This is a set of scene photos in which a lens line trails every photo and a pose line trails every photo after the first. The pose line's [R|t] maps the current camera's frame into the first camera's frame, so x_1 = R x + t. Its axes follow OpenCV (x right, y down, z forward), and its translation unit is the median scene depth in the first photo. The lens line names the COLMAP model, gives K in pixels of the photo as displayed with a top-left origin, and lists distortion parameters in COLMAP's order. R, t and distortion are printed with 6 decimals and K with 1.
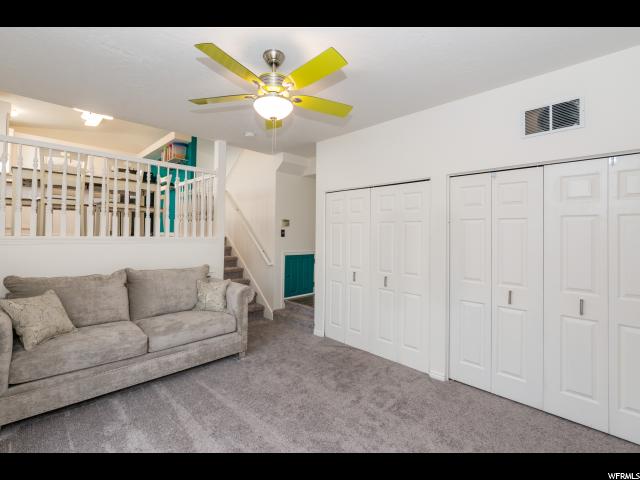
lens RADIAL K [[295.4, 0, 315.4], [0, 295.4, 235.2], [0, 0, 1]] dist [0.000598, -0.001413]
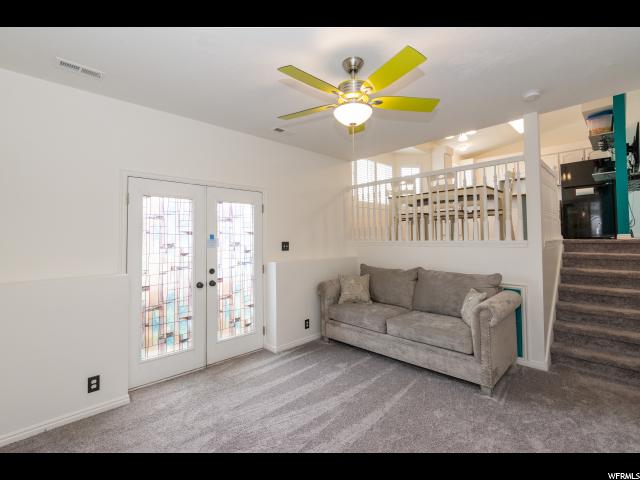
lens RADIAL K [[295.4, 0, 315.4], [0, 295.4, 239.9], [0, 0, 1]] dist [0.000598, -0.001413]
pose [[-0.002823, -0.003065, -0.999991, 0.522306], [0.012712, 0.999914, -0.003101, -0.000710], [0.999915, -0.012721, -0.002784, 0.530802]]
